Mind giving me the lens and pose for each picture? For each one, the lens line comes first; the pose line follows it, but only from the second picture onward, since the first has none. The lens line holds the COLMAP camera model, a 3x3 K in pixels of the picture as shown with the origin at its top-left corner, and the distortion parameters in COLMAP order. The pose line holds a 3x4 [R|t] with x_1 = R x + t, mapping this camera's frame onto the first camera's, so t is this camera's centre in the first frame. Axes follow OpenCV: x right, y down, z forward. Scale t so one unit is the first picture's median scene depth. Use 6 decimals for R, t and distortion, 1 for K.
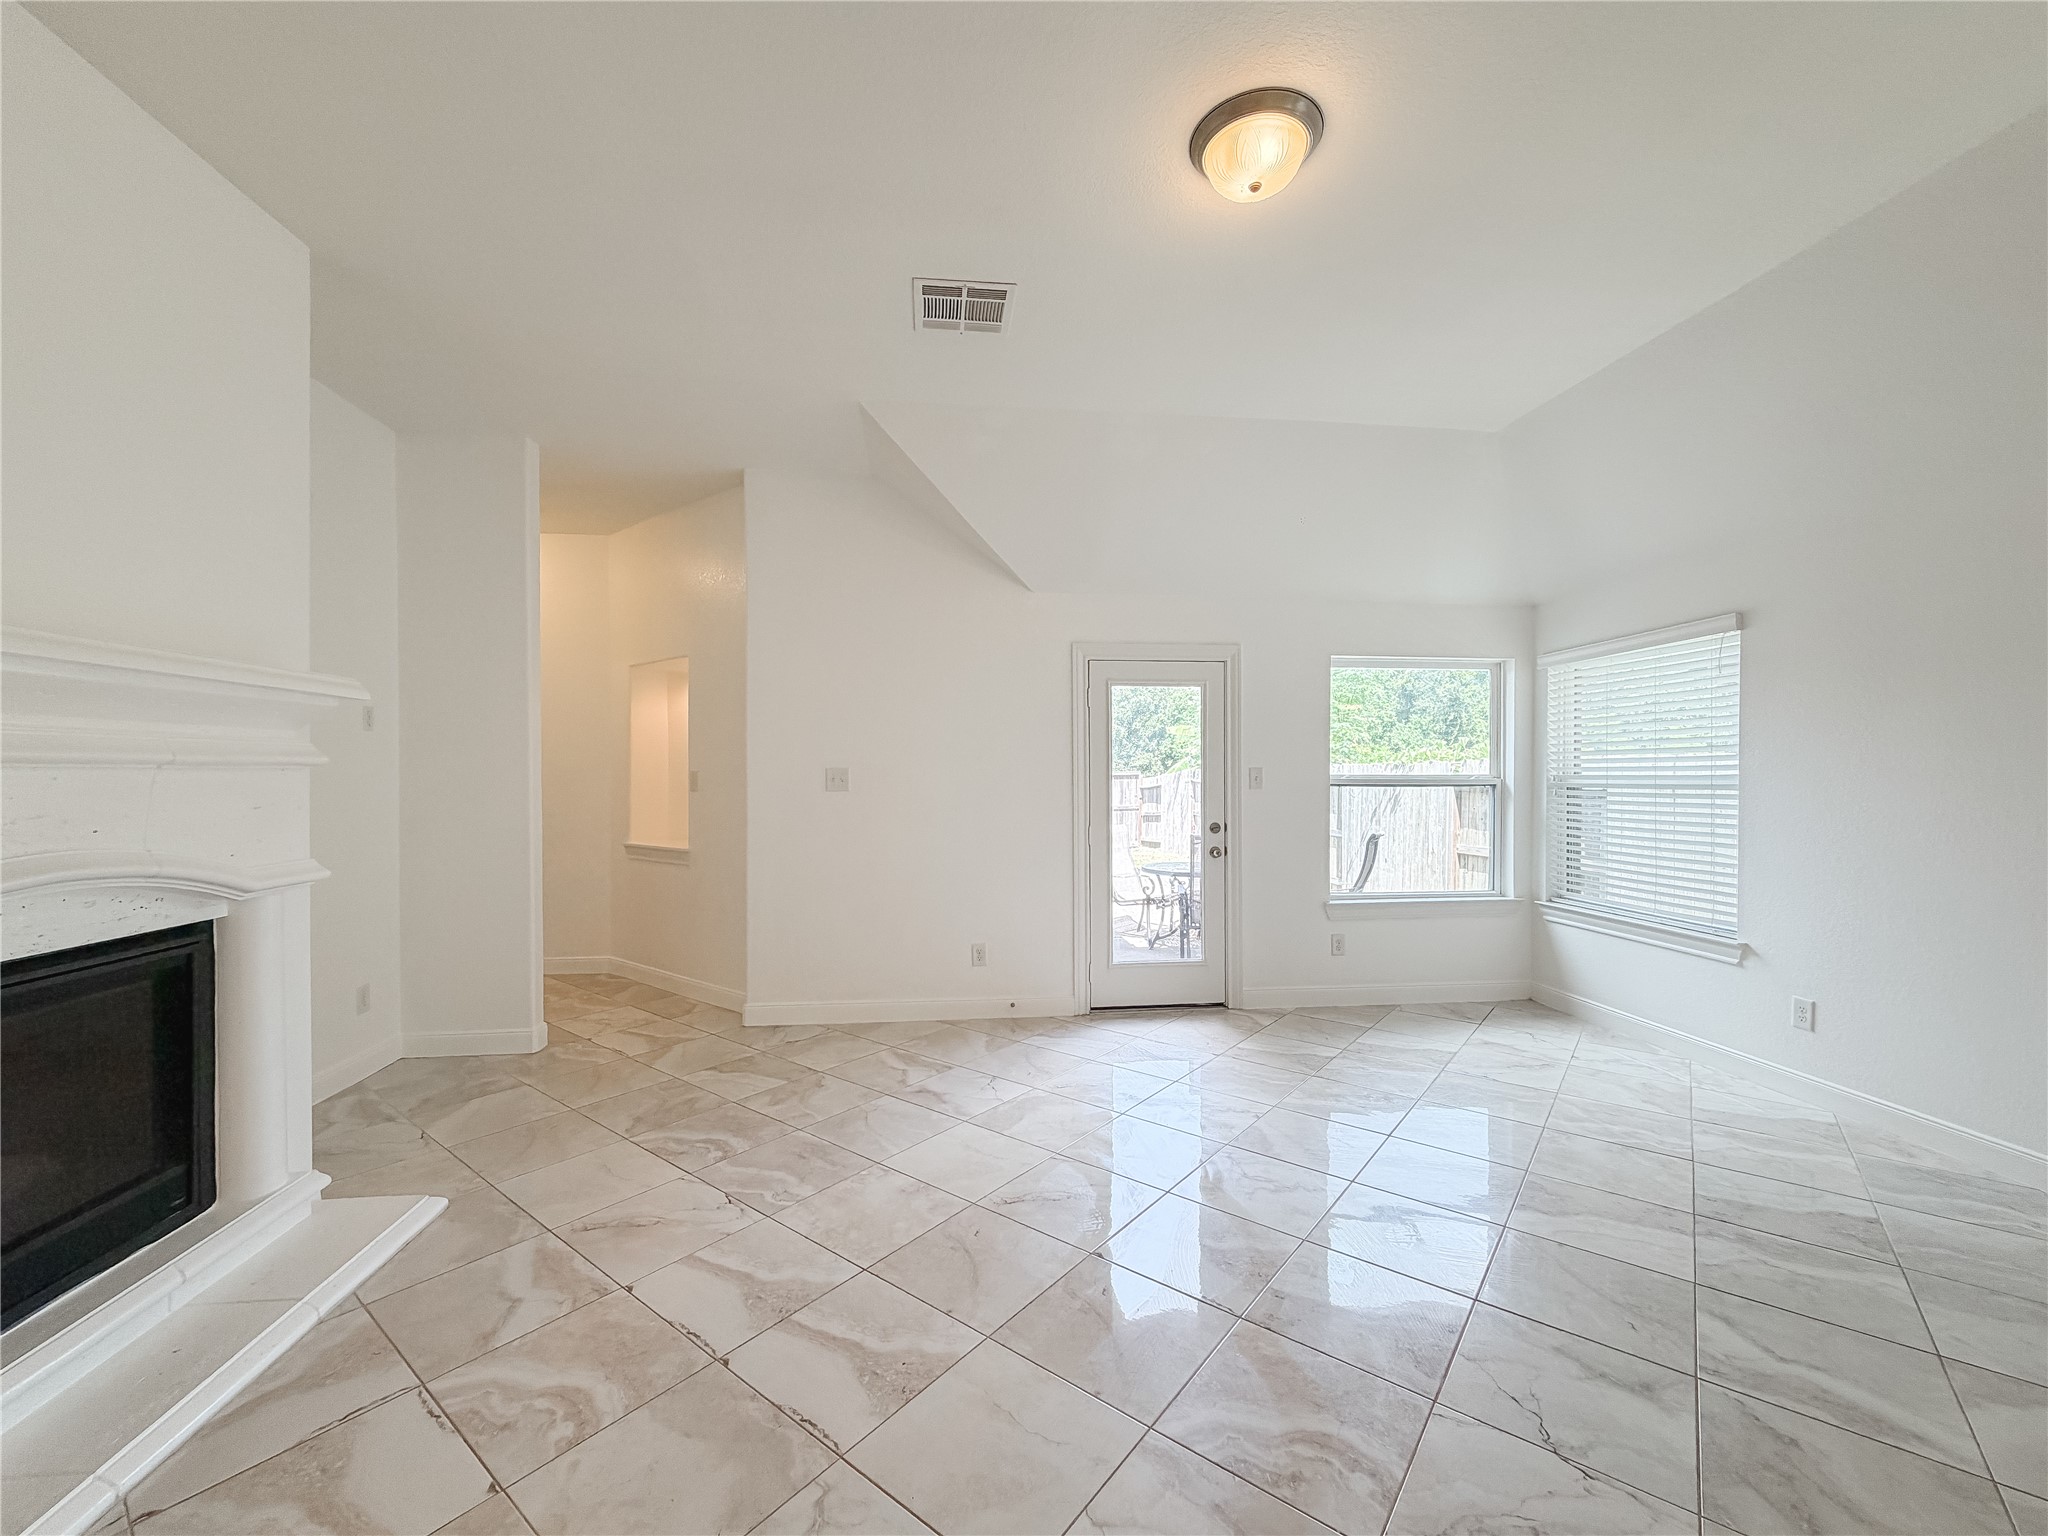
lens RADIAL K [[824.7, 0, 1025.1], [0, 824.7, 777.4], [0, 0, 1]] dist [-0.000237, -0.000208]
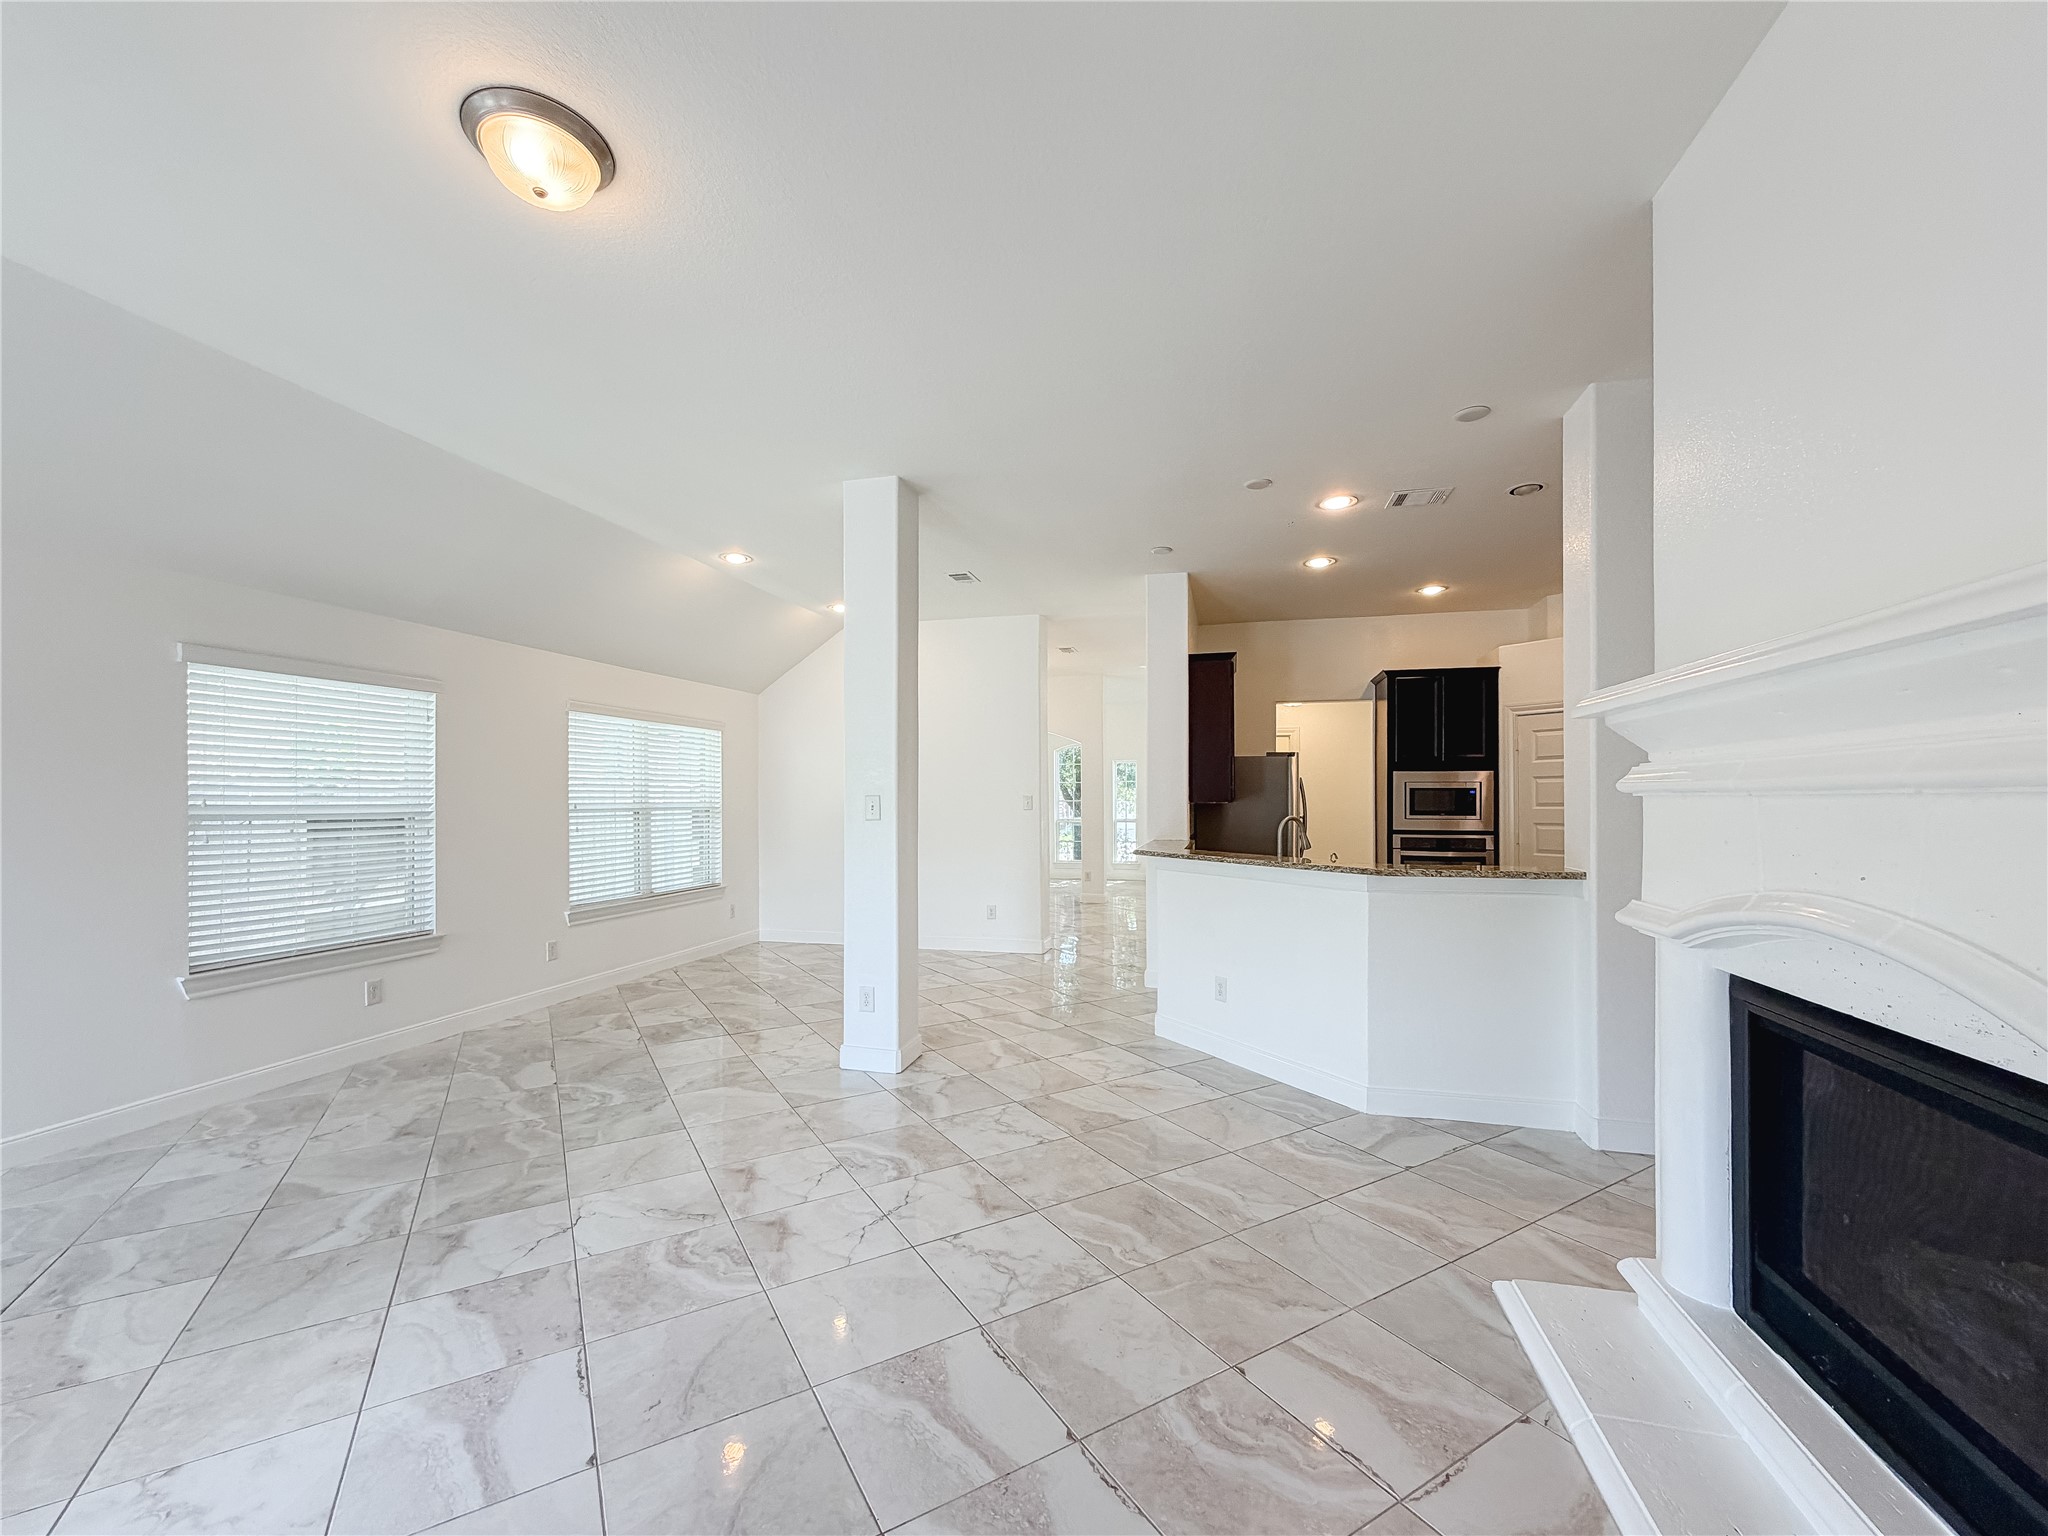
lens RADIAL K [[824.7, 0, 1018.6], [0, 824.7, 797.5], [0, 0, 1]] dist [-0.000237, -0.000208]
pose [[-0.932822, 0.003816, 0.360317, -0.263147], [0.004874, 0.999986, 0.002027, -0.005071], [-0.360305, 0.003647, -0.932828, 0.767330]]
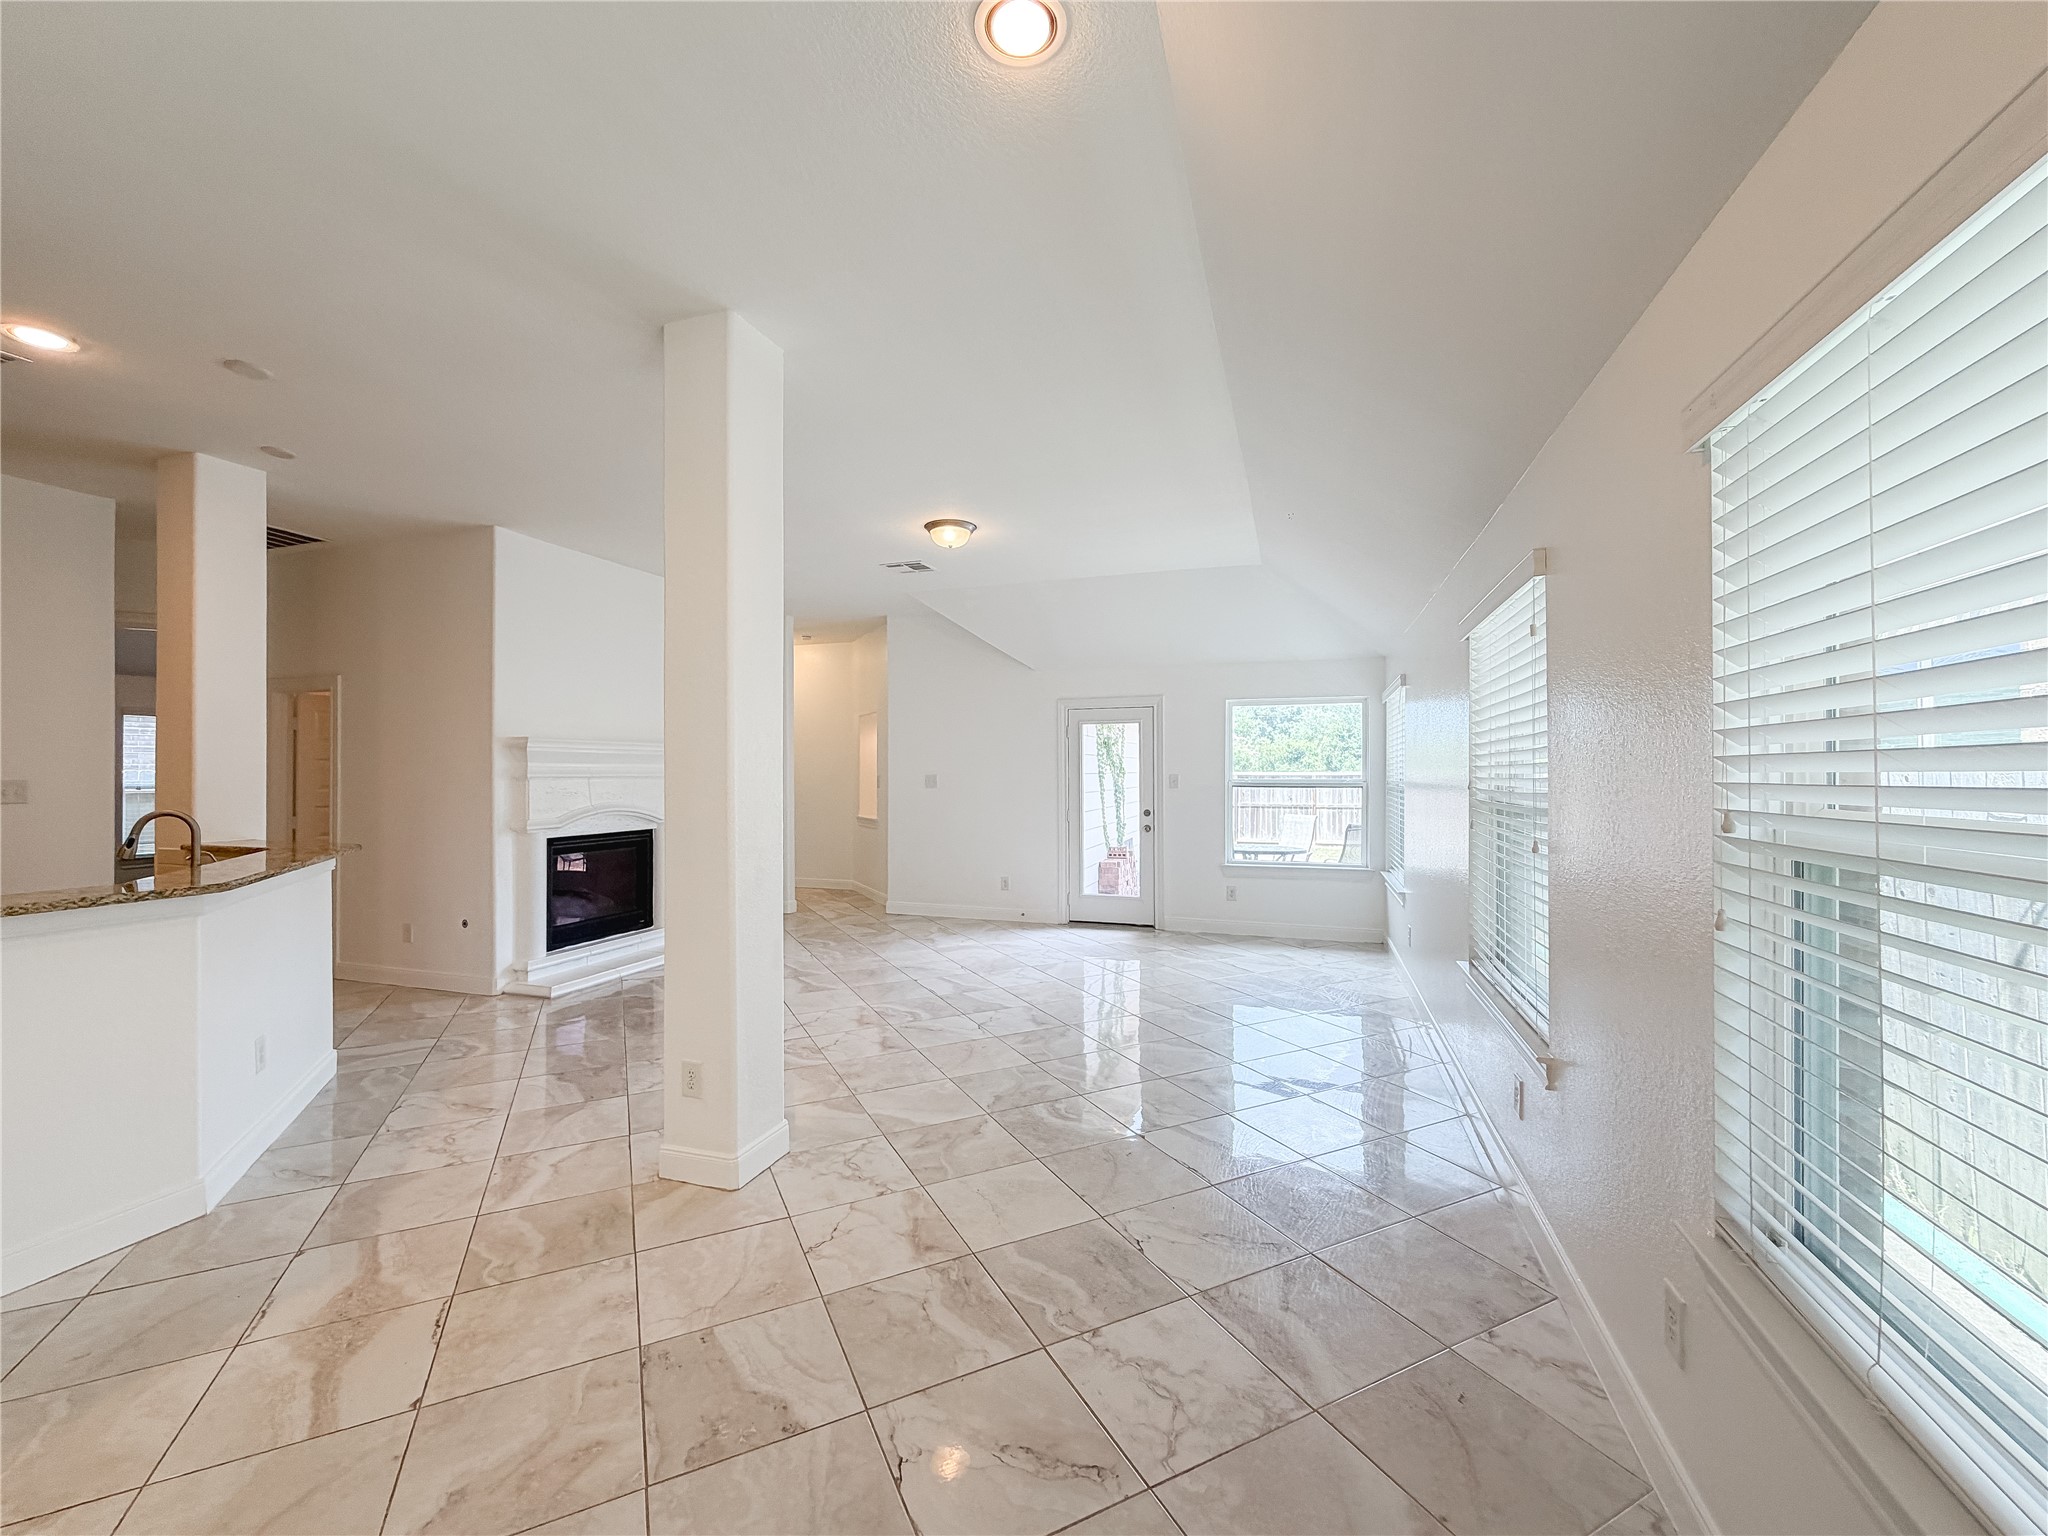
lens RADIAL K [[824.7, 0, 1034.9], [0, 824.7, 768.2], [0, 0, 1]] dist [-0.000237, -0.000208]
pose [[0.909737, -0.002331, -0.415178, 0.706213], [-0.001150, 0.999966, -0.008132, -0.011592], [0.415183, 0.007876, 0.909704, -0.533259]]
